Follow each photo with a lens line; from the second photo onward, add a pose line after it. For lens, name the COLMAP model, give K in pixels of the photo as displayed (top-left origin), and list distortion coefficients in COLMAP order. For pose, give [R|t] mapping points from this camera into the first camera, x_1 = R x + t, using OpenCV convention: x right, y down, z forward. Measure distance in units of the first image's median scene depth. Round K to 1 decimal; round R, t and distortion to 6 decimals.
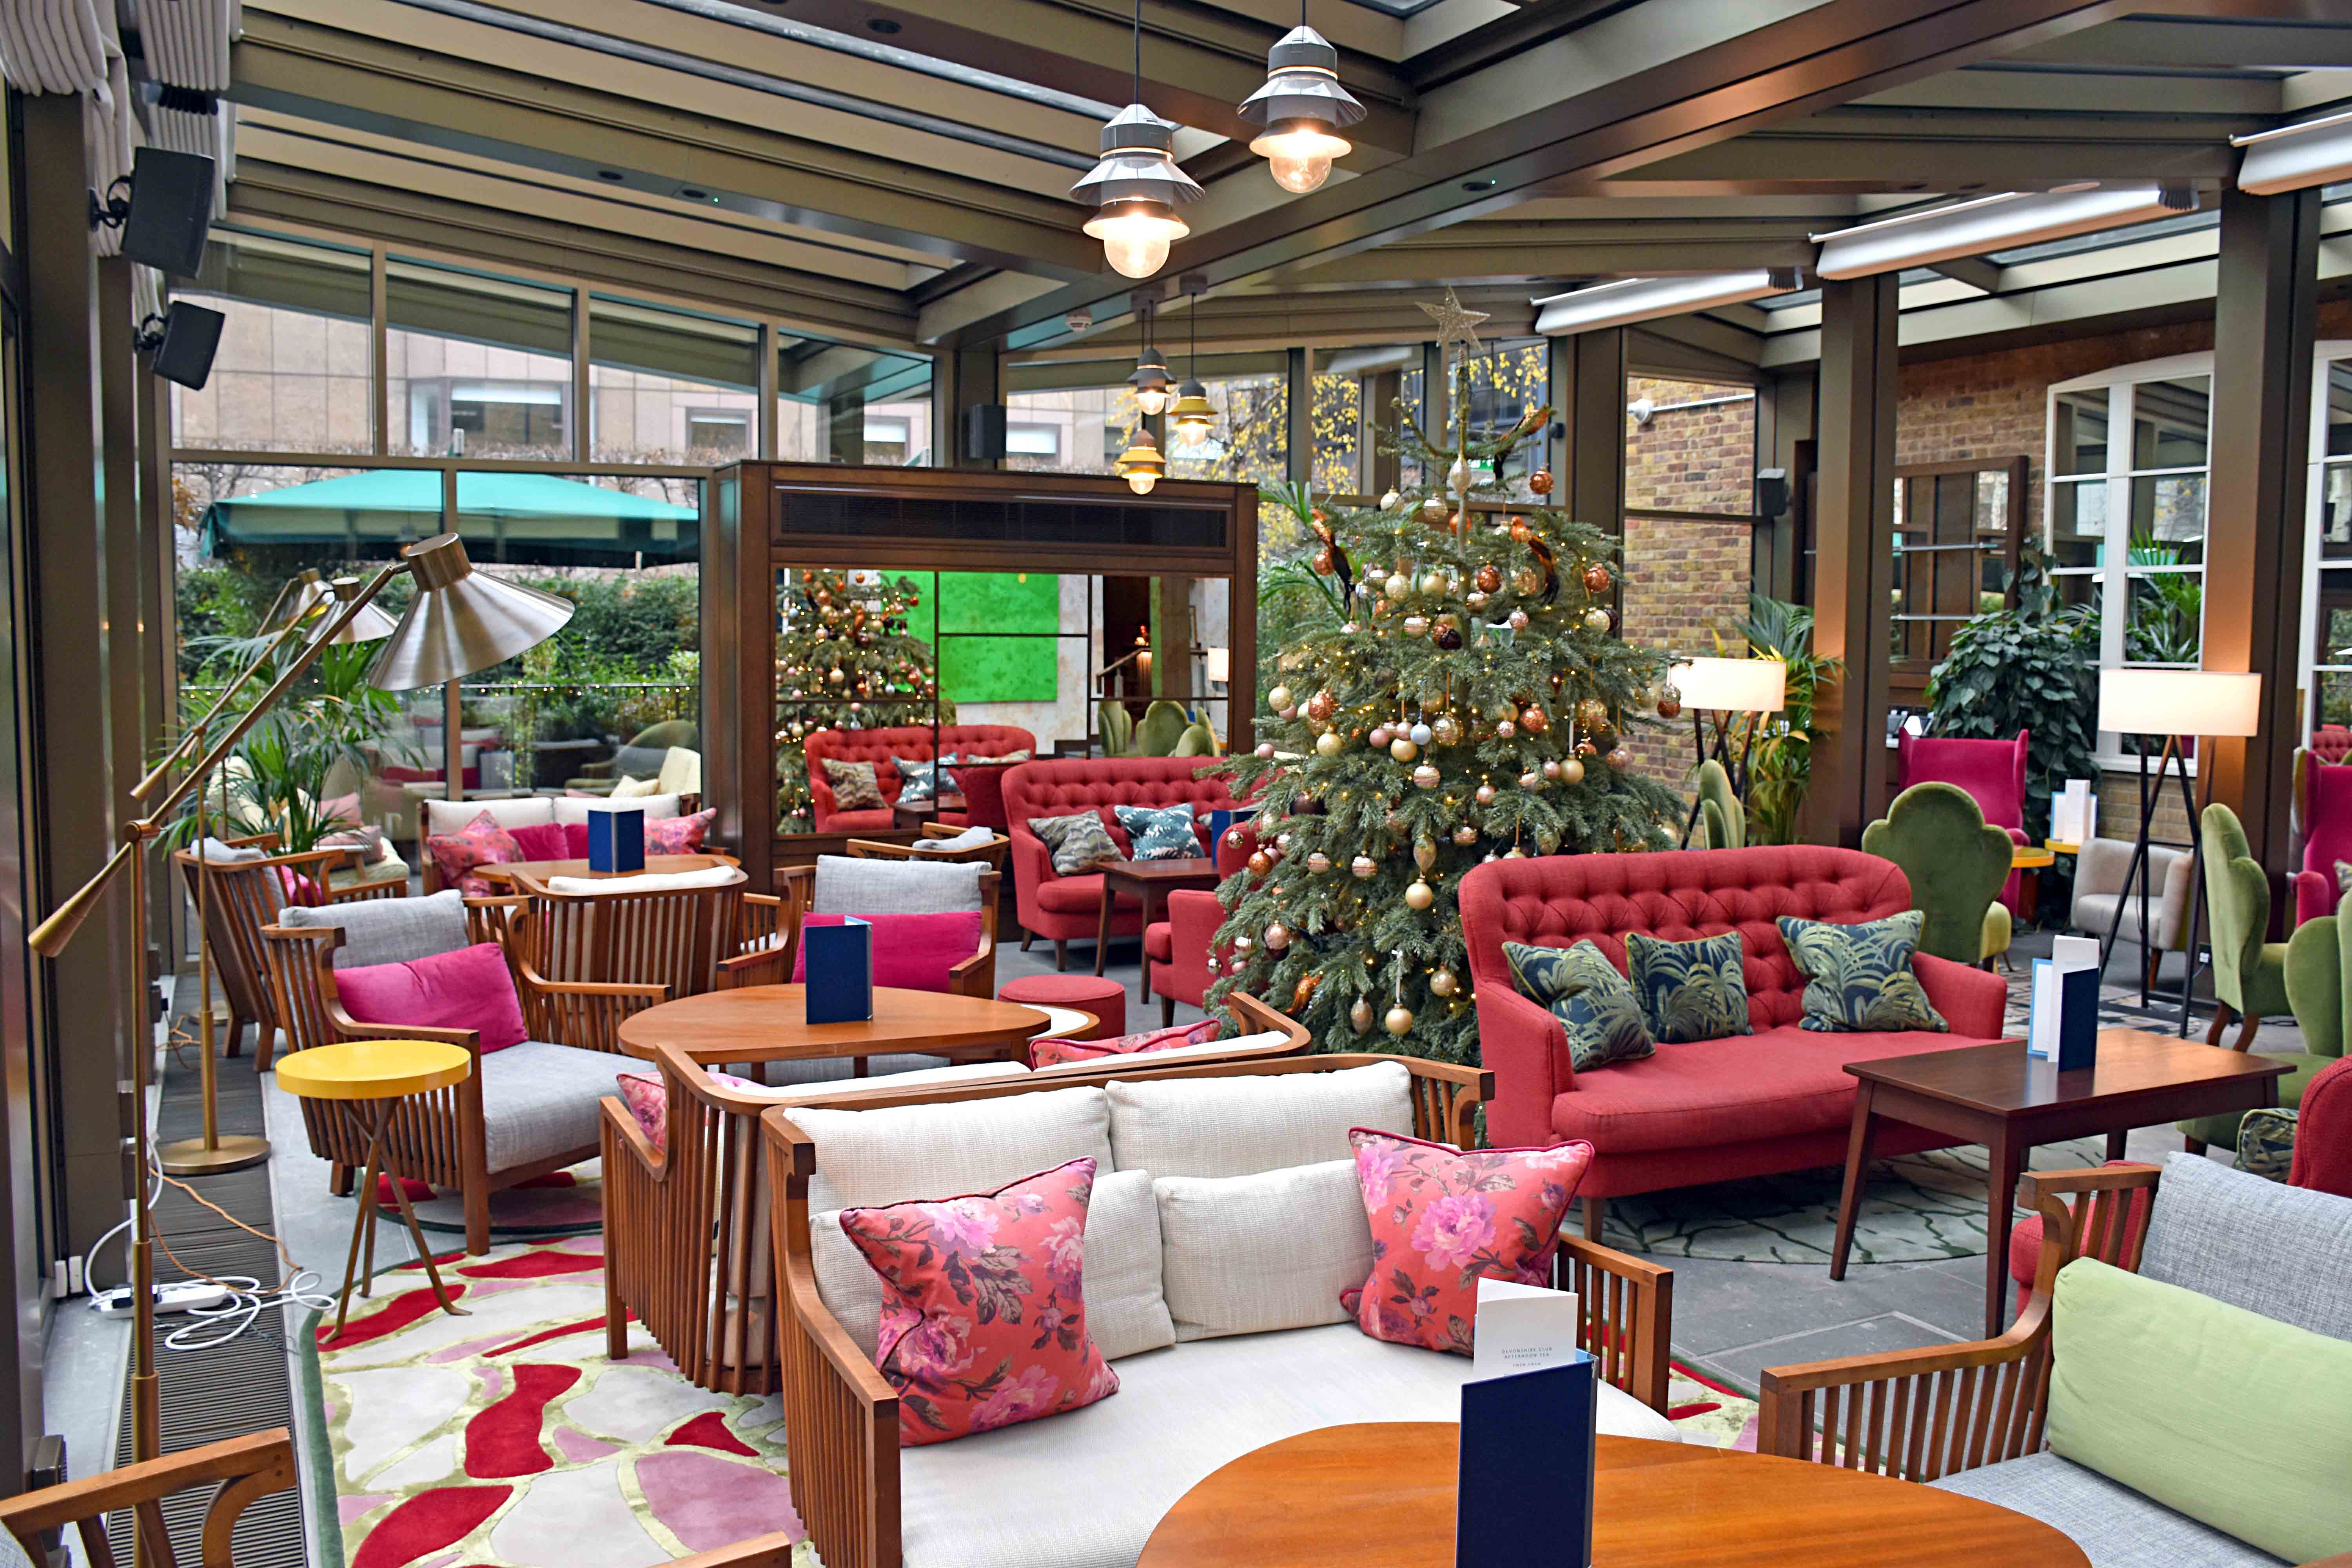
lens RADIAL K [[1986.7, 0, 1174.6], [0, 1986.7, 812.0], [0, 0, 1]] dist [-0.084305, -0.000608]
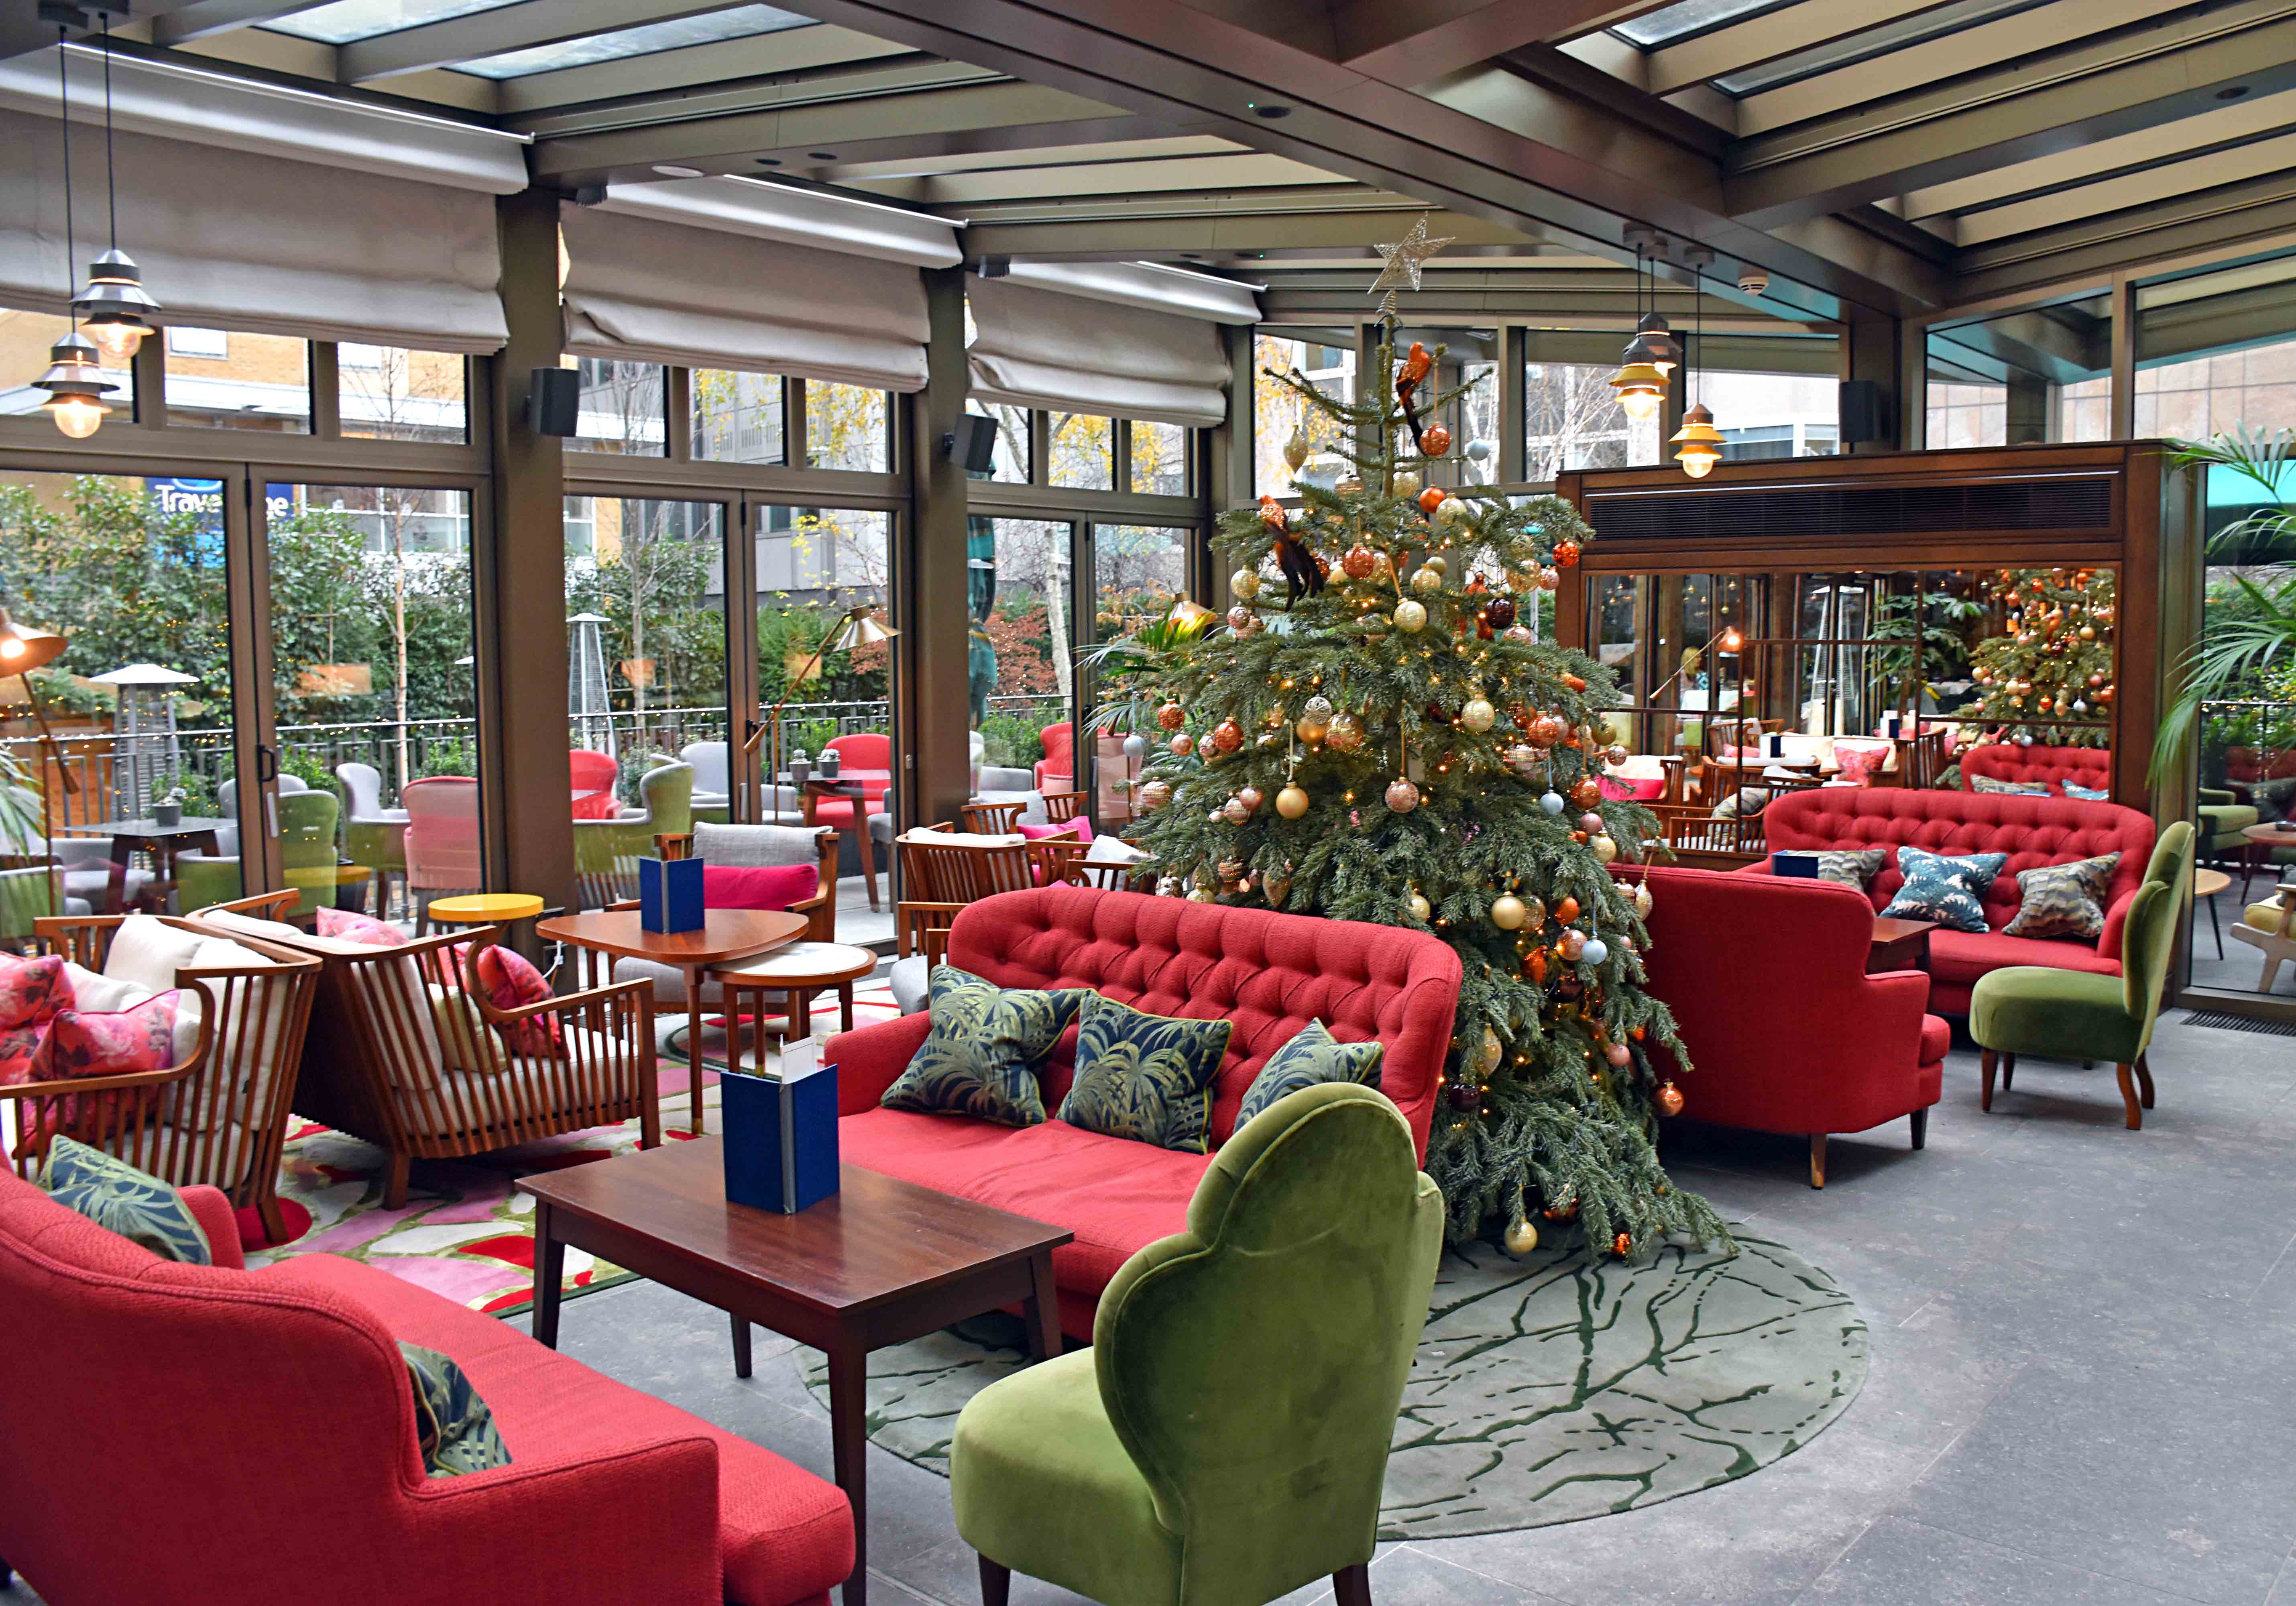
lens RADIAL K [[1866.2, 0, 1148.0], [0, 1866.2, 803.0], [0, 0, 1]] dist [-0.164322, 0.103545]
pose [[0.351546, 0.067581, -0.933728, 0.957550], [-0.073350, 0.996313, 0.044495, -0.053959], [0.933293, 0.052847, 0.355207, 0.722964]]
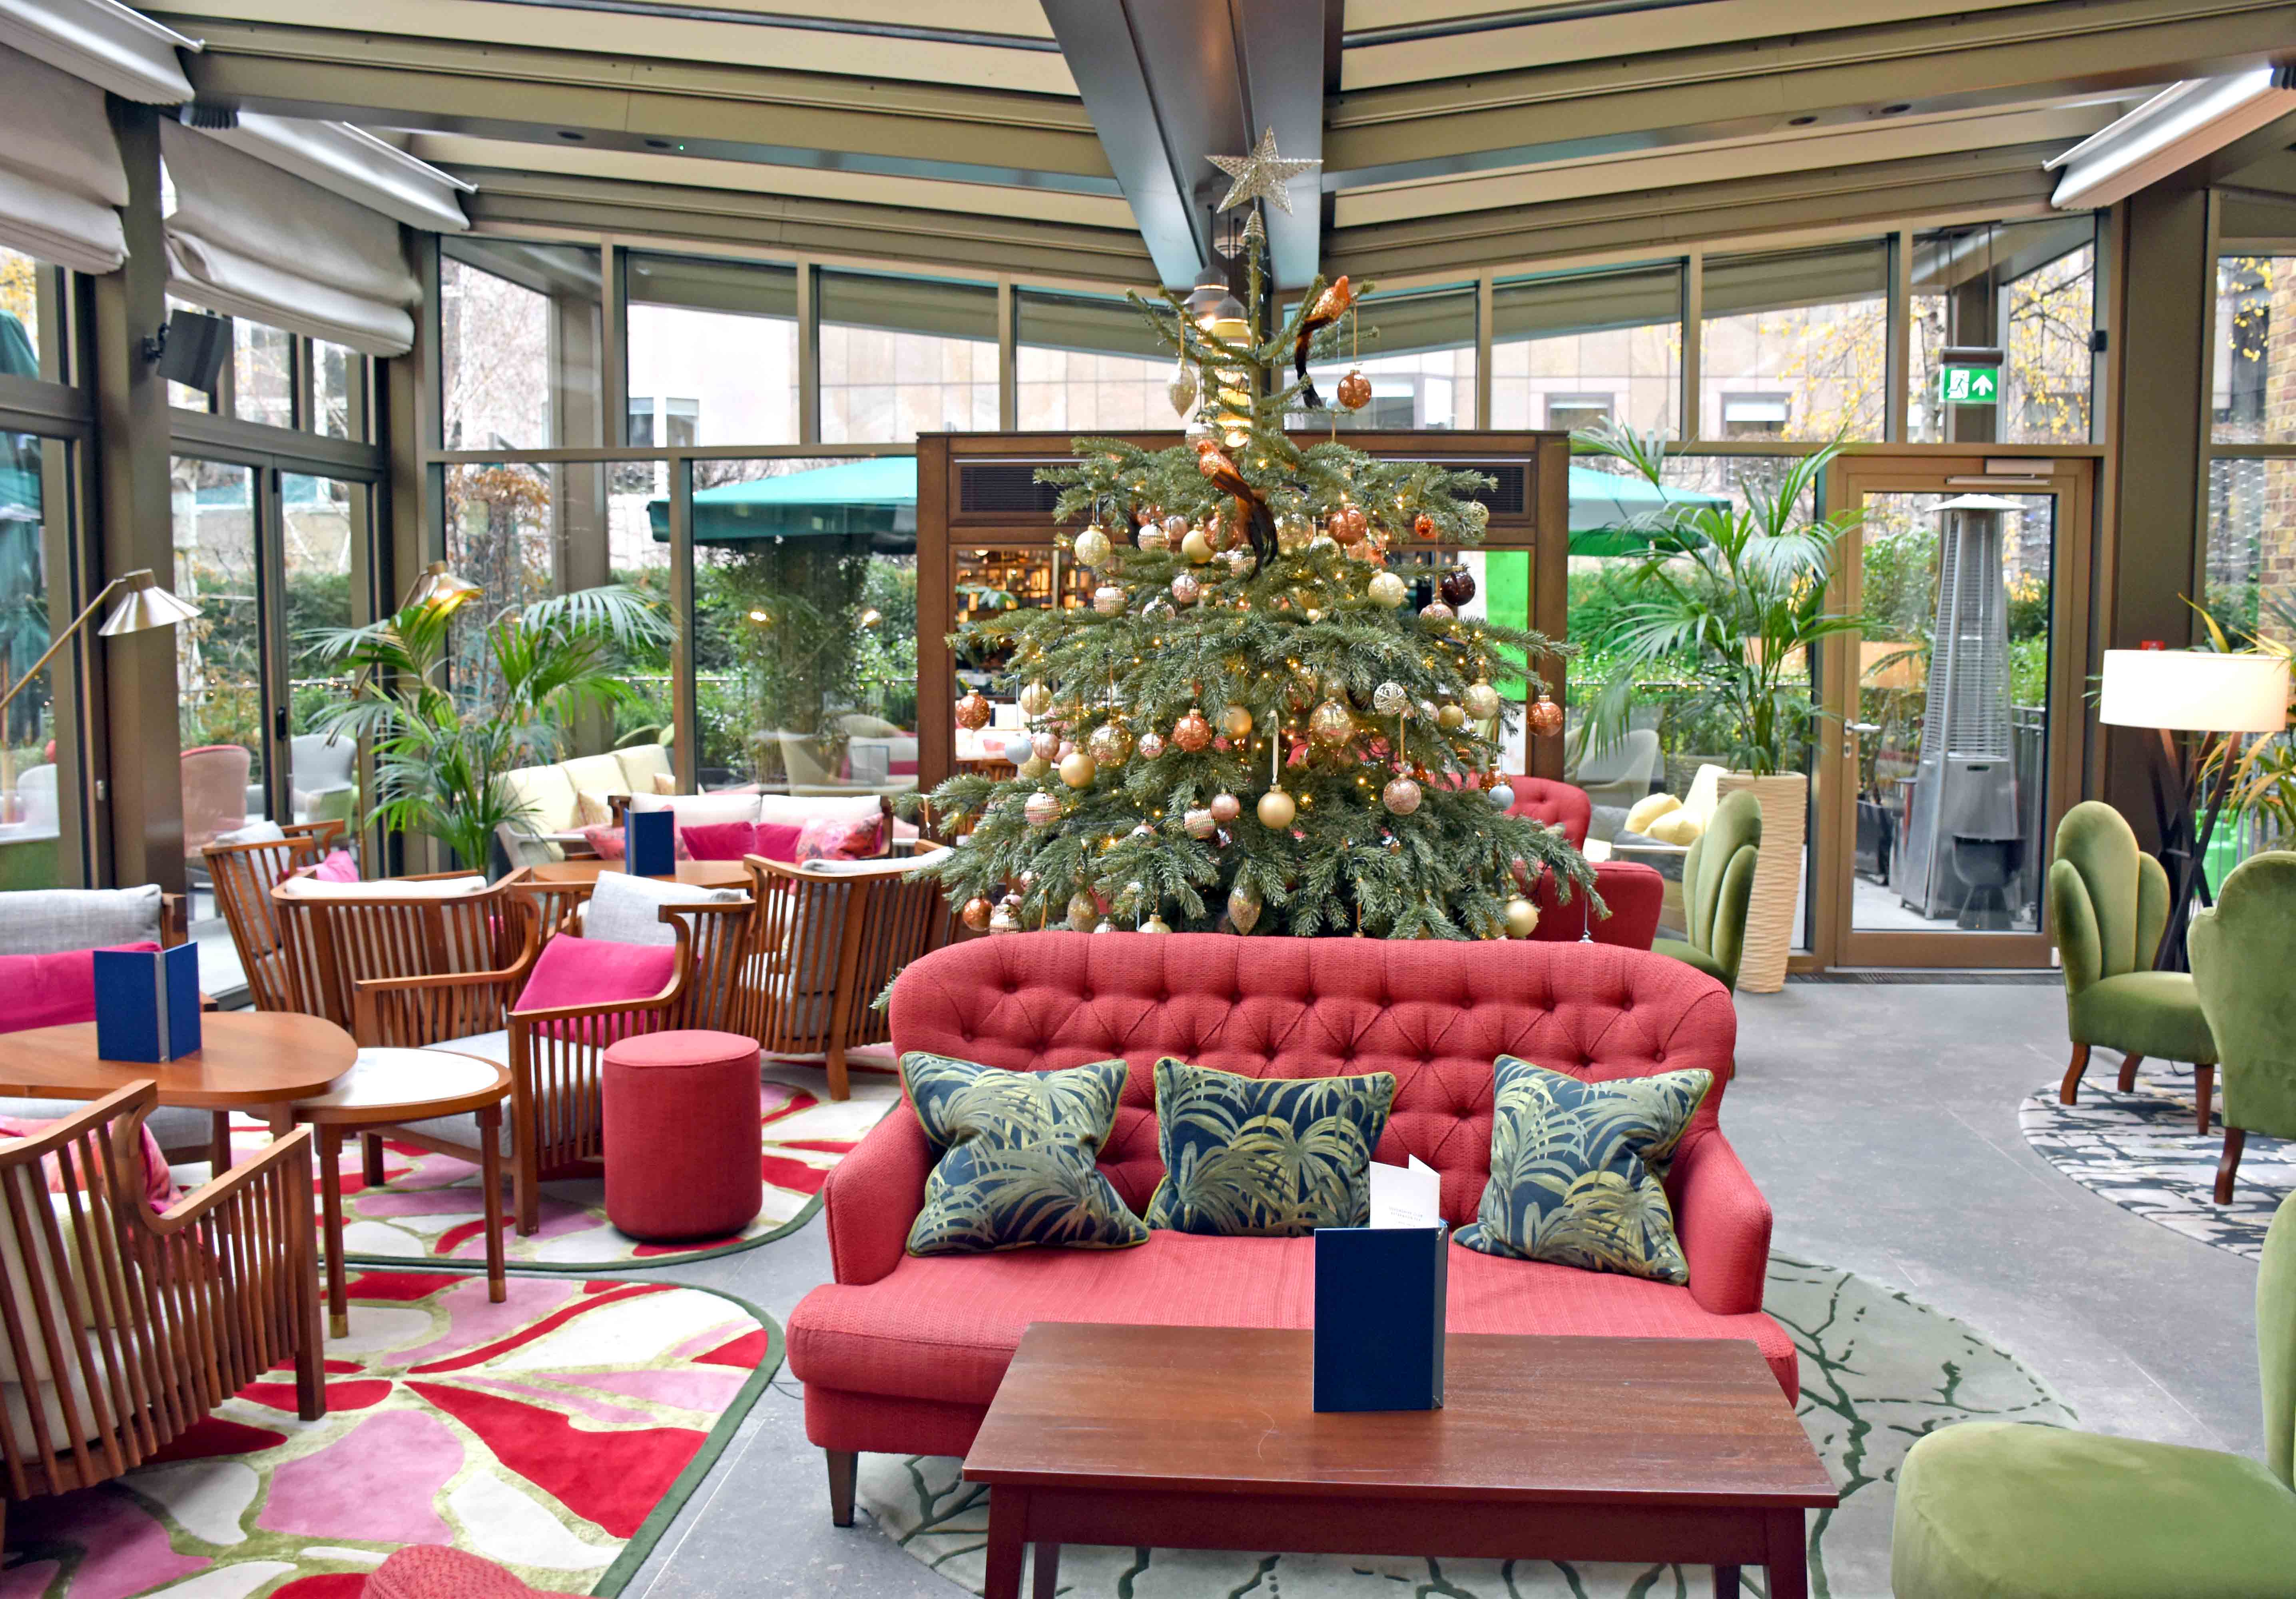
lens RADIAL K [[1993.9, 0, 1148.0], [0, 1993.9, 799.5], [0, 0, 1]] dist [-0.124575, 0.109068]
pose [[0.842948, 0.036121, -0.536781, 0.569975], [-0.038851, 0.999226, 0.006229, -0.028920], [0.536590, 0.015603, 0.843699, 0.423411]]
